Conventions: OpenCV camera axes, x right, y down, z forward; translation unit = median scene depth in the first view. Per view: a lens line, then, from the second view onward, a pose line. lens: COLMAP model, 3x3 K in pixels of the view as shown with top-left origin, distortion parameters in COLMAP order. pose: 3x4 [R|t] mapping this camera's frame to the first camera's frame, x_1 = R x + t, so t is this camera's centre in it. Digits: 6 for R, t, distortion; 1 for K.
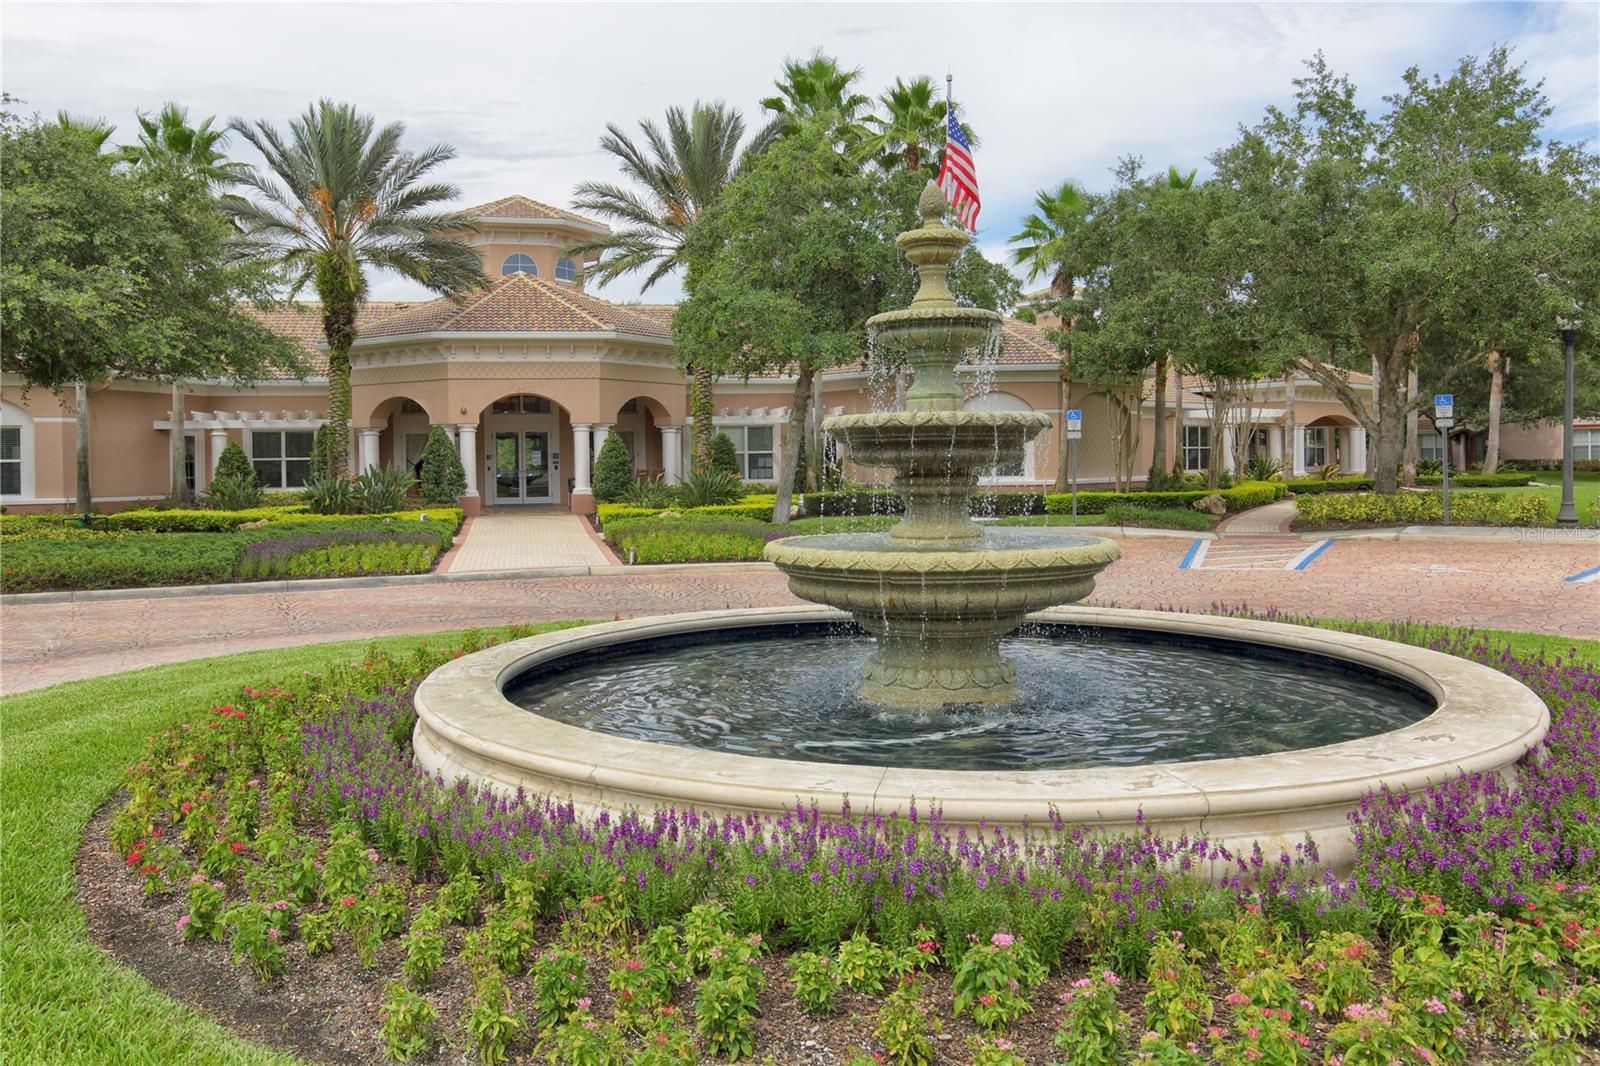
lens RADIAL K [[1029.7, 0, 800.0], [0, 1029.7, 533.0], [0, 0, 1]] dist [0.004098, 0.001617]
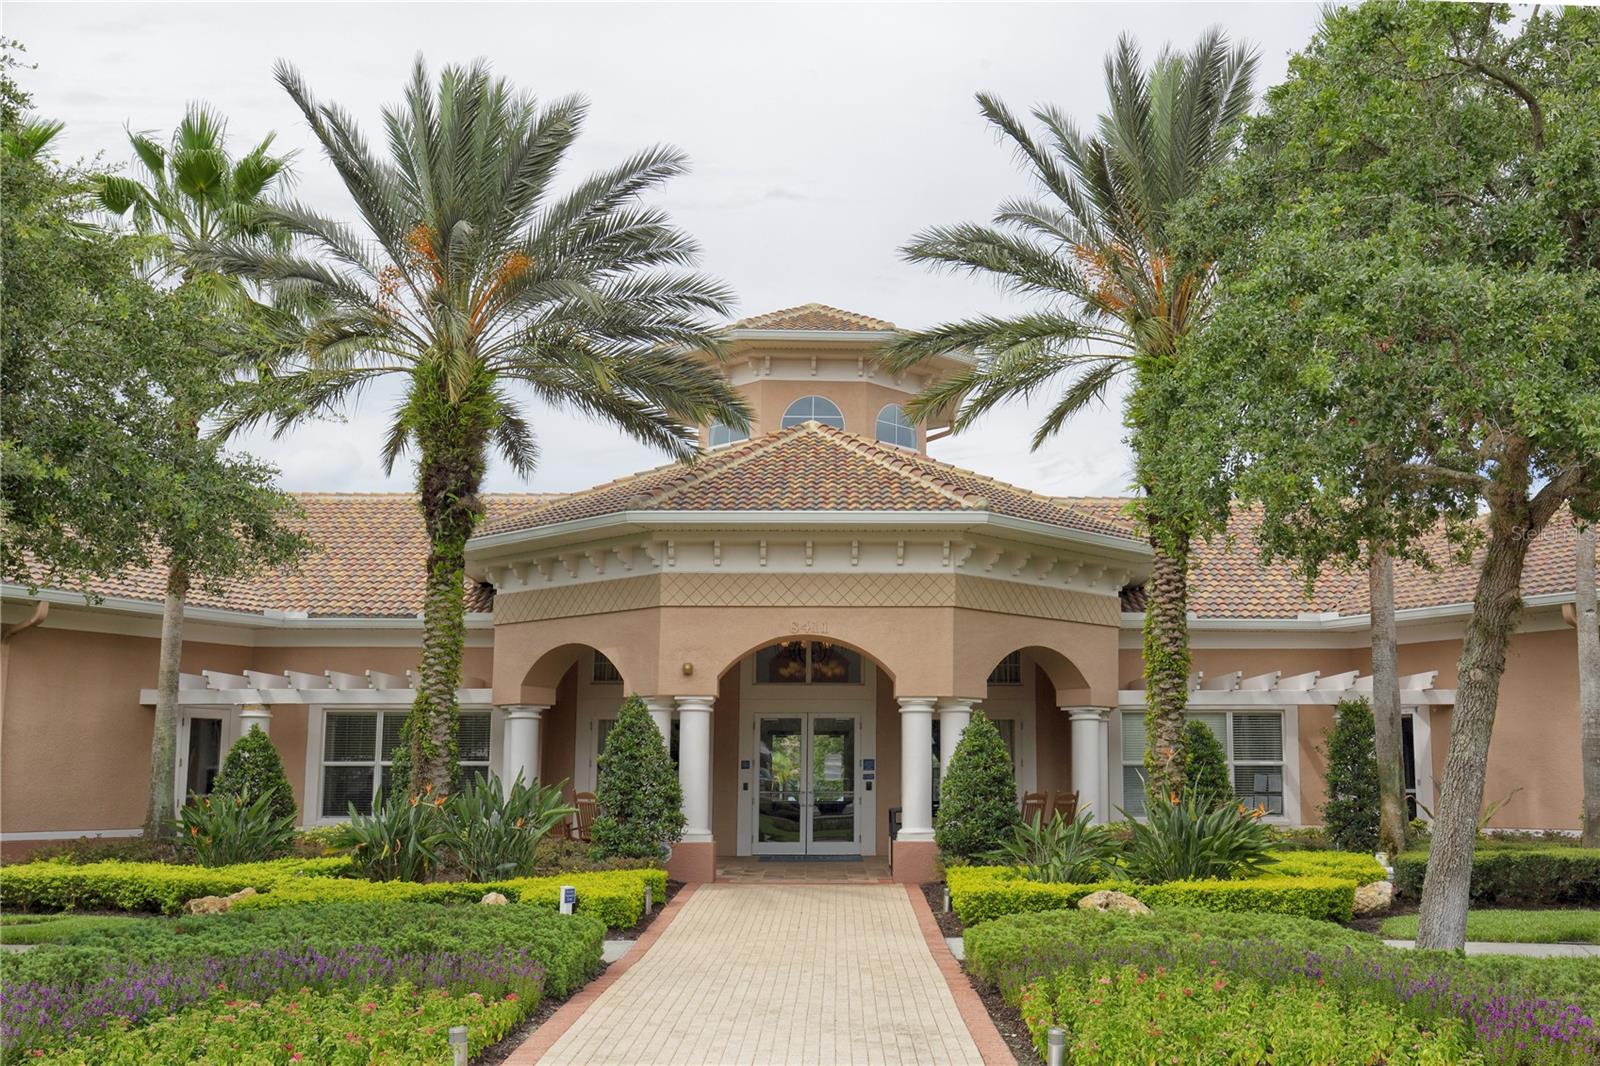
lens RADIAL K [[1636.1, 0, 800.0], [0, 1636.1, 533.0], [0, 0, 1]] dist [0.036405, 0.006379]
pose [[0.961081, -0.027263, -0.274918, -0.051498], [-0.032969, 0.976689, -0.212110, -0.015625], [0.274292, 0.212919, 0.937779, 0.248463]]
